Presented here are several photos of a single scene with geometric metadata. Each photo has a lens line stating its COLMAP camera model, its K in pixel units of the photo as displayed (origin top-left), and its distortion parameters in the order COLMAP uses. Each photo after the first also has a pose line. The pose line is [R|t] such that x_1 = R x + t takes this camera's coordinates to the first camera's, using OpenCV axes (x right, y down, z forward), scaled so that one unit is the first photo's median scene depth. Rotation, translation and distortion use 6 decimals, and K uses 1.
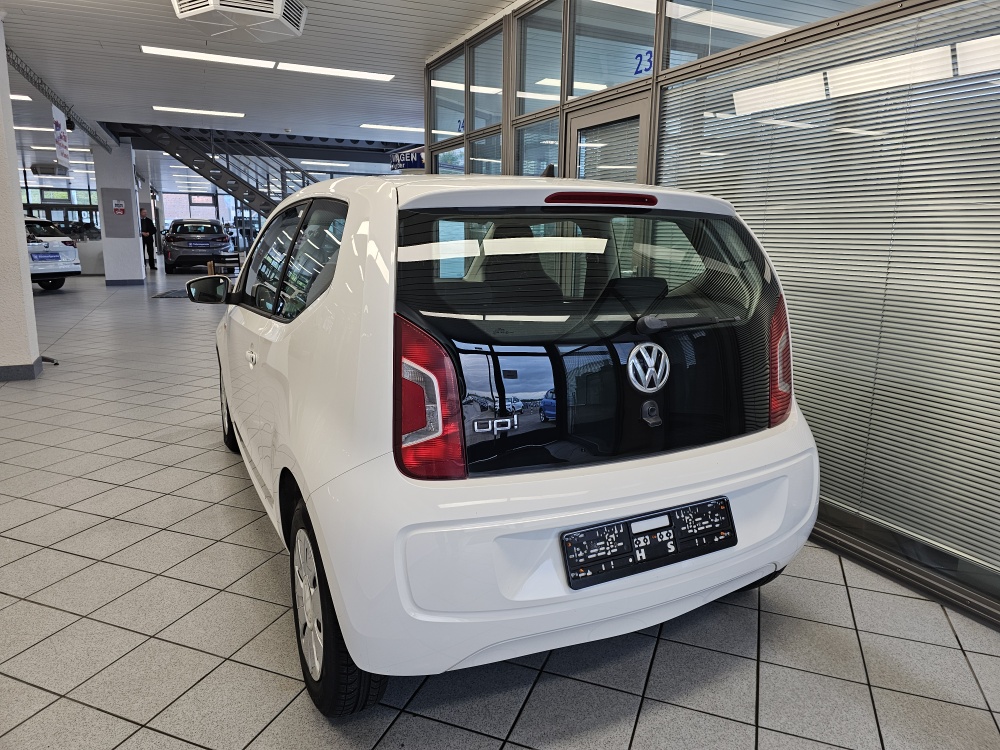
lens RADIAL K [[671.8, 0, 516.2], [0, 671.8, 364.9], [0, 0, 1]] dist [0.046400, -0.055991]
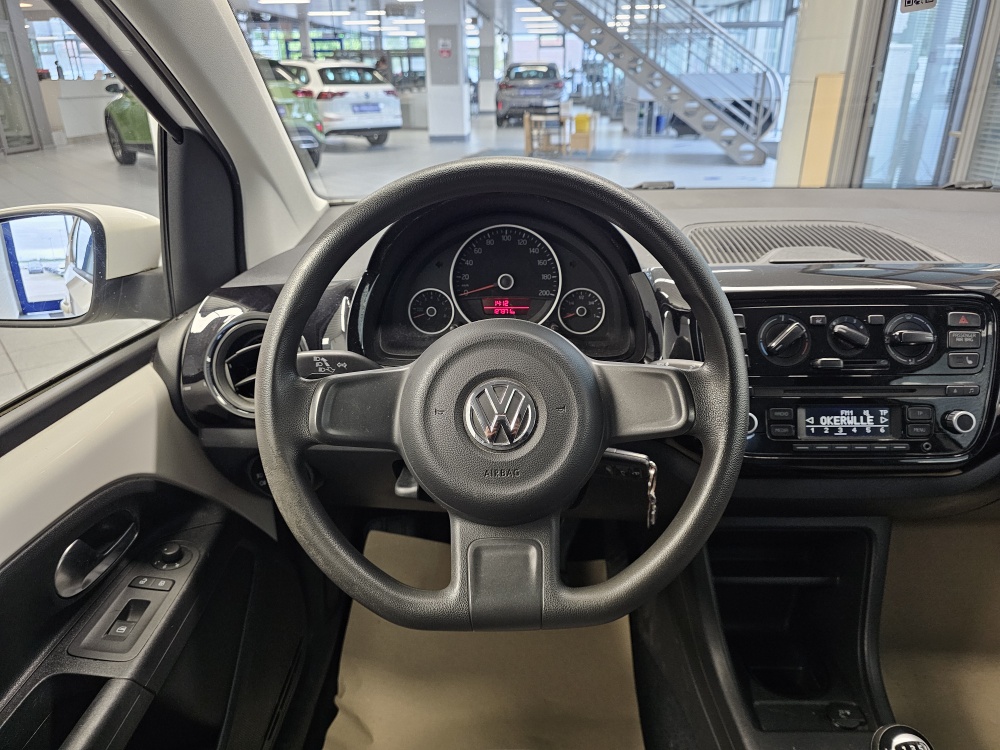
lens RADIAL K [[671.8, 0, 498.4], [0, 671.8, 370.5], [0, 0, 1]] dist [0.046400, -0.055991]
pose [[0.873591, 0.172403, -0.455099, -0.172517], [-0.071372, 0.970423, 0.230618, -0.103931], [0.481398, -0.168985, 0.860058, 0.632766]]
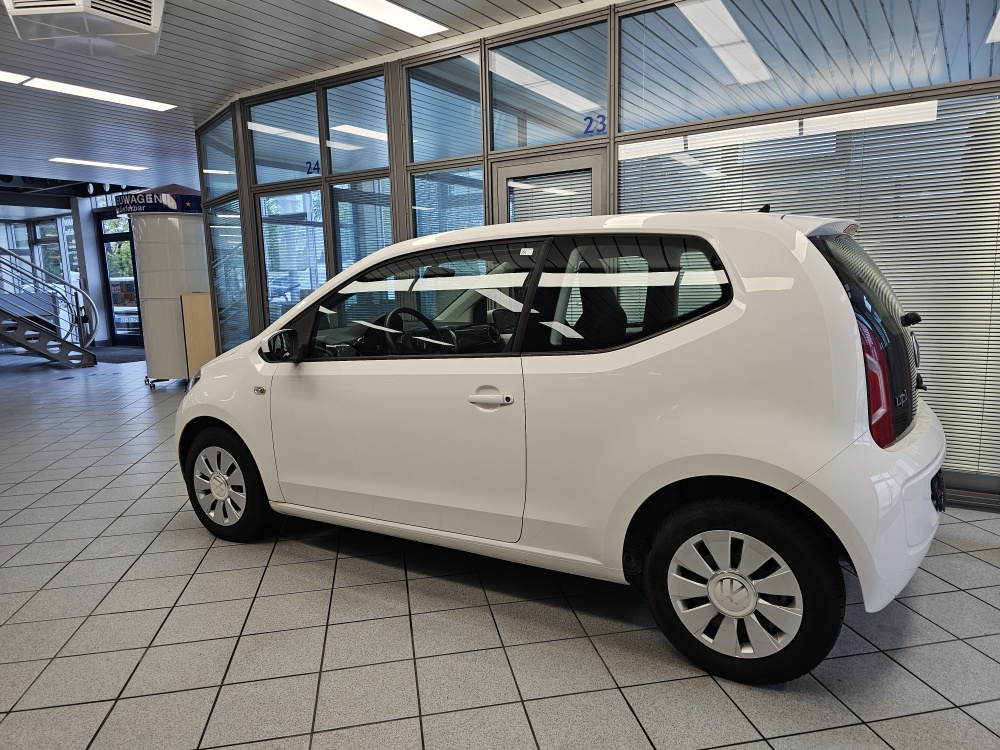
lens RADIAL K [[702.7, 0, 497.2], [0, 702.7, 384.3], [0, 0, 1]] dist [0.018062, -0.011242]
pose [[0.859300, -0.105943, 0.500379, -0.505302], [0.131630, 0.991167, -0.016192, -0.009613], [-0.494243, 0.079779, 0.865655, 0.069709]]
